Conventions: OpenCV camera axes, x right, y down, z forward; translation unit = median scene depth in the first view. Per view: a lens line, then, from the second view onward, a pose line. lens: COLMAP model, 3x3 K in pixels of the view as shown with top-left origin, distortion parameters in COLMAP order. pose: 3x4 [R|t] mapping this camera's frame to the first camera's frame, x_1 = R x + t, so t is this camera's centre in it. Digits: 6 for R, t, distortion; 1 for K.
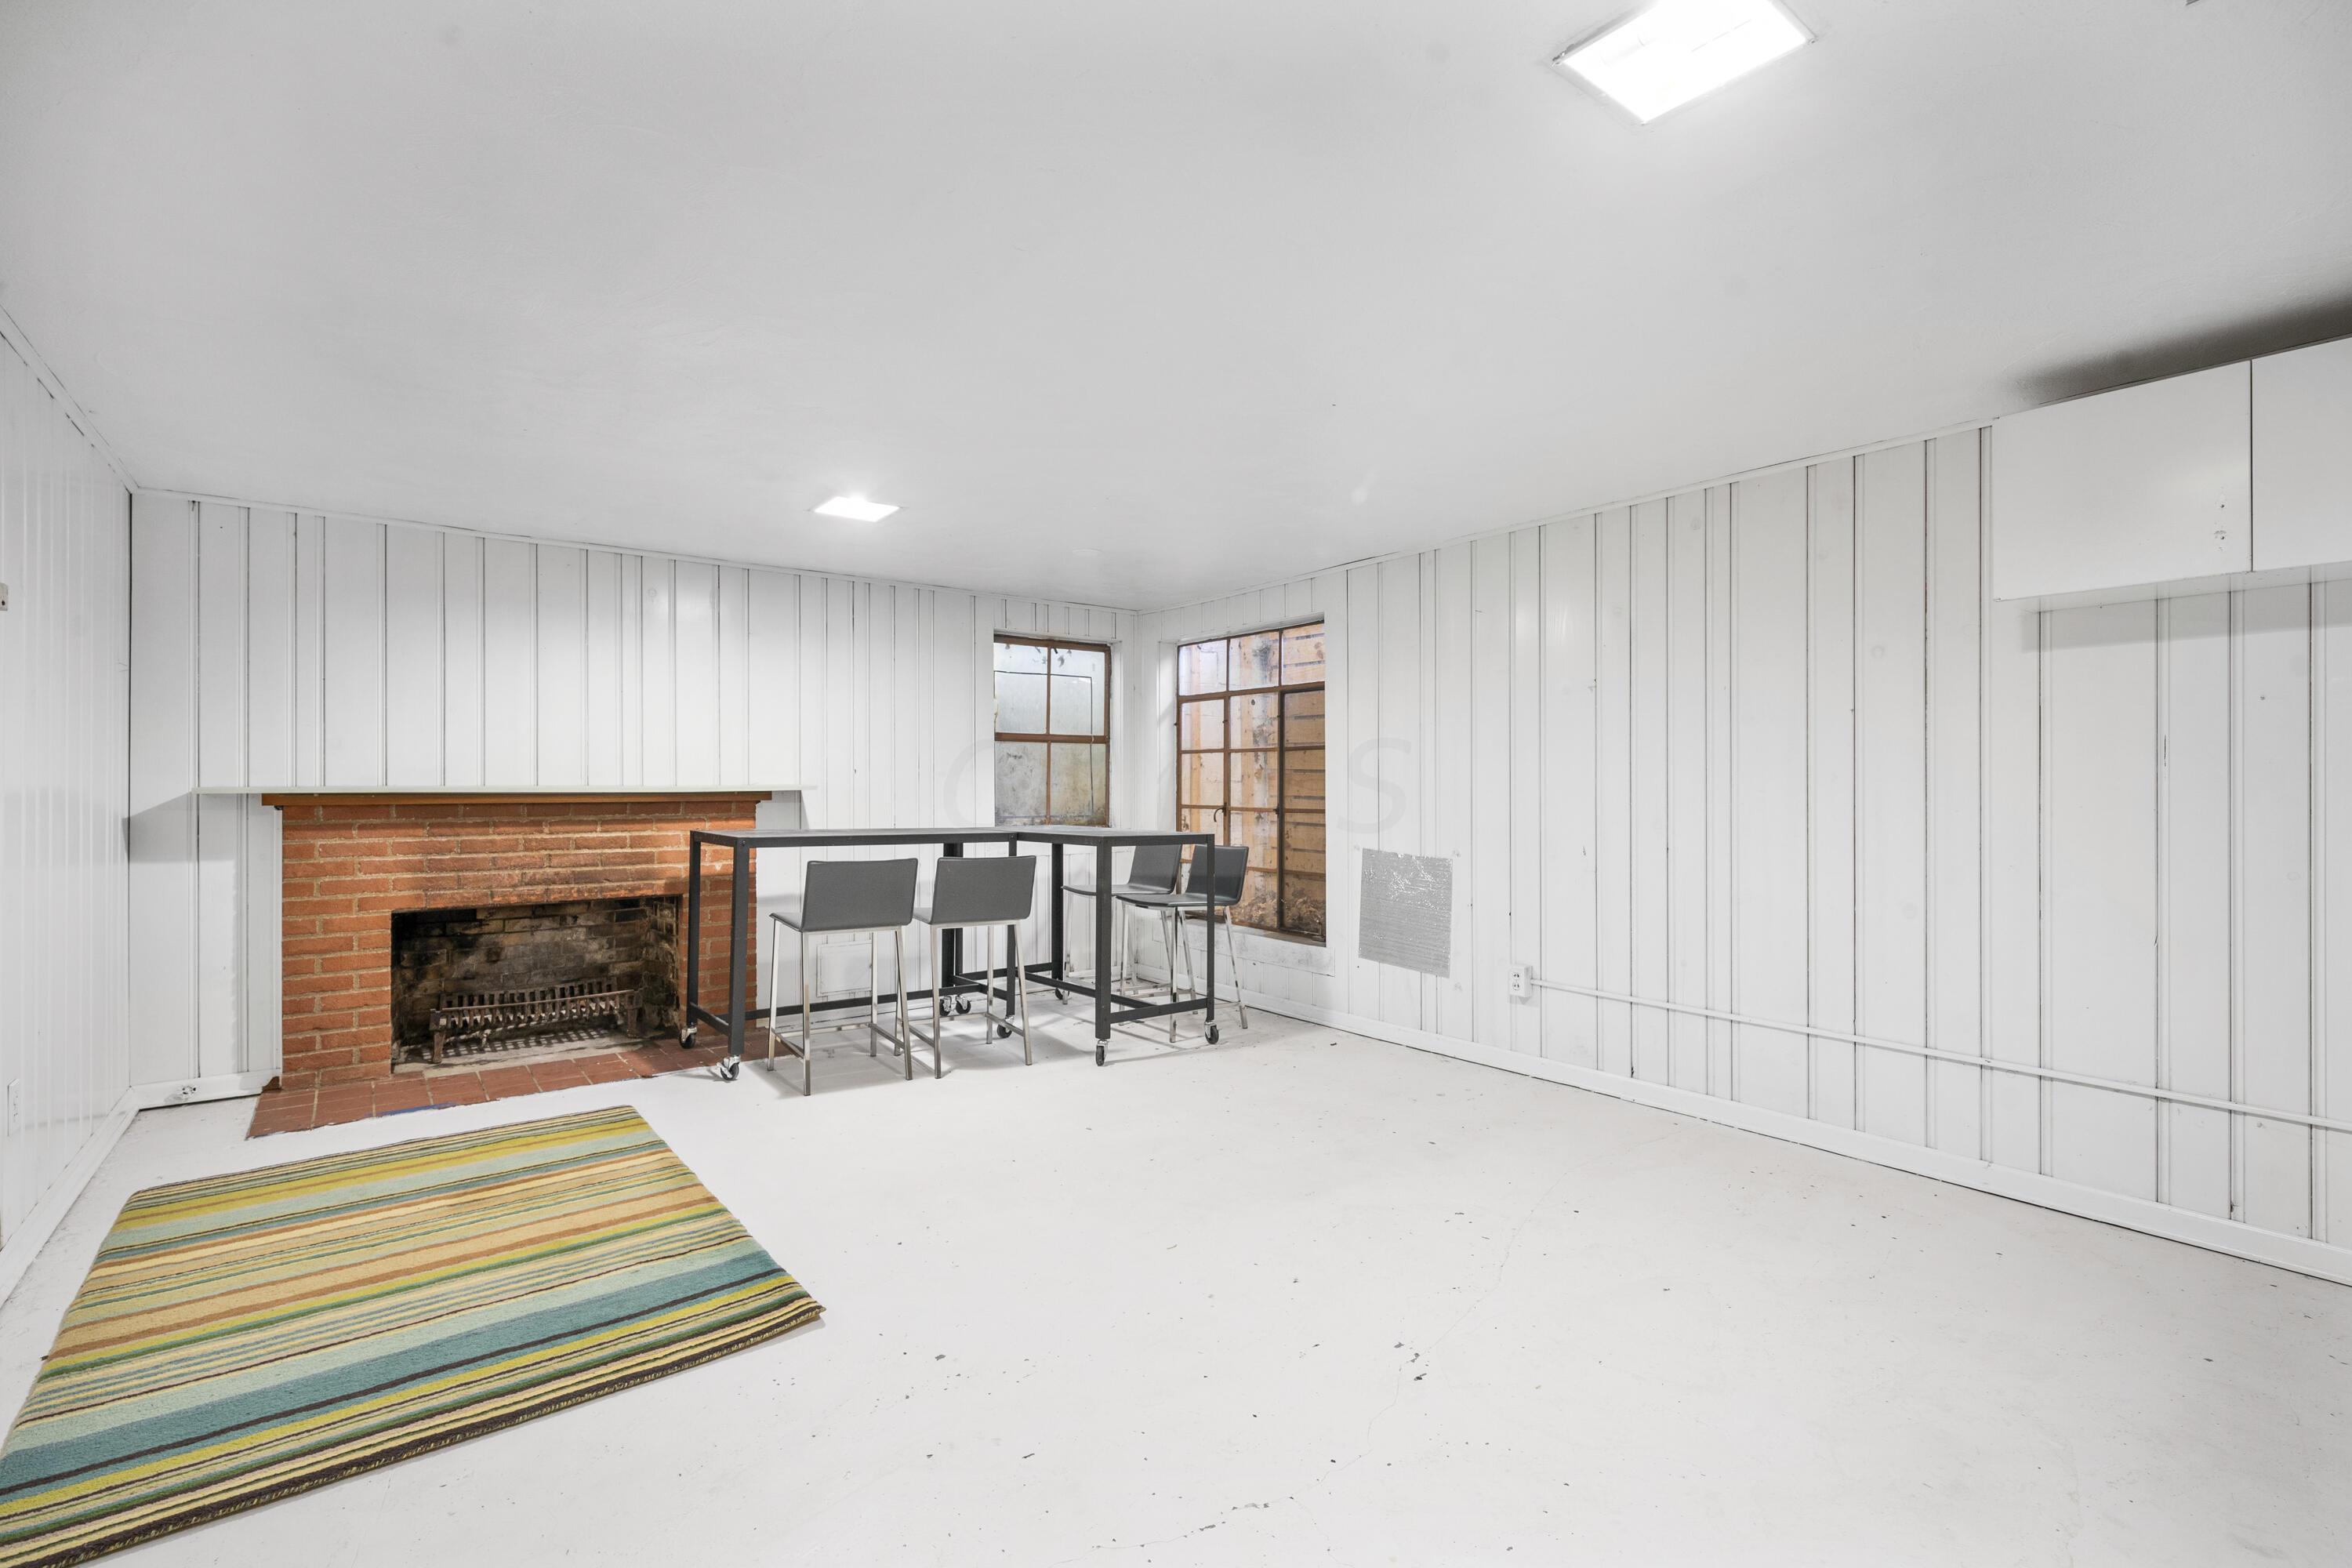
lens RADIAL K [[1059.7, 0, 1176.0], [0, 1059.7, 784.0], [0, 0, 1]] dist [-0.001779, -0.000259]
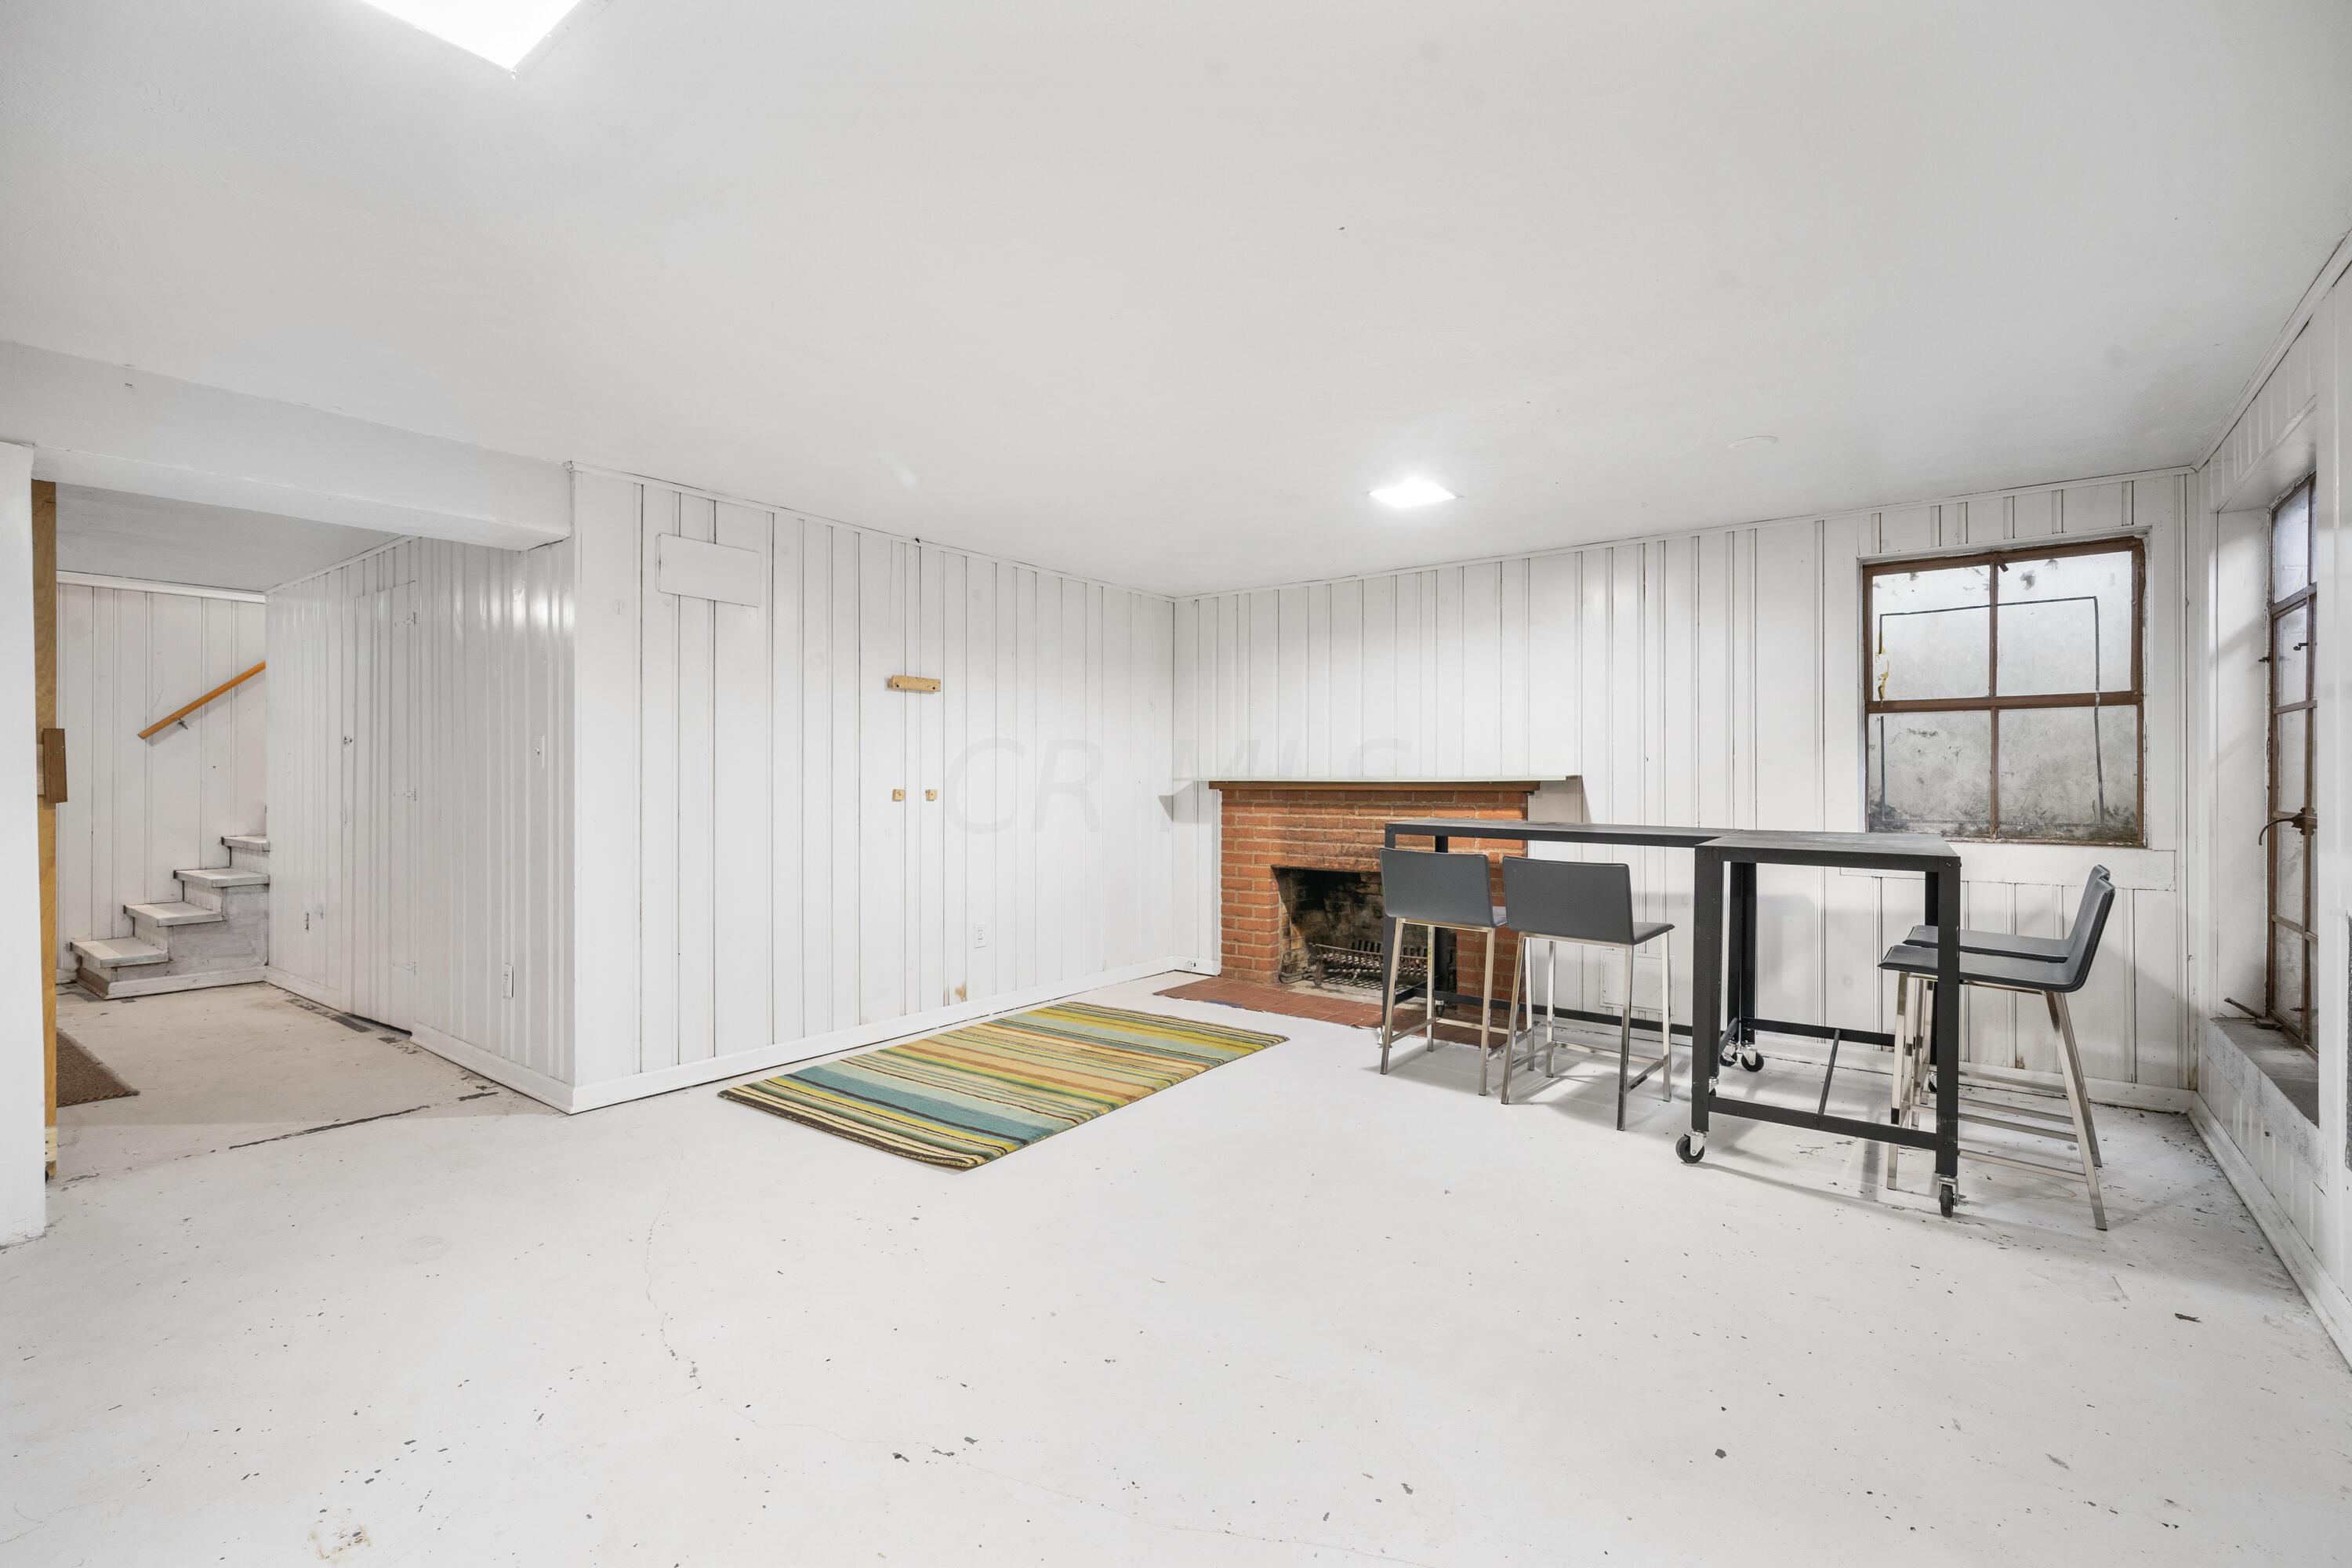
lens RADIAL K [[1060.7, 0, 1176.0], [0, 1060.7, 784.0], [0, 0, 1]] dist [0.002001, 0.000294]
pose [[0.249089, 0.004379, -0.968471, 0.545524], [-0.000427, 0.999990, 0.004412, 0.005373], [0.968480, -0.000685, 0.249089, 0.493011]]
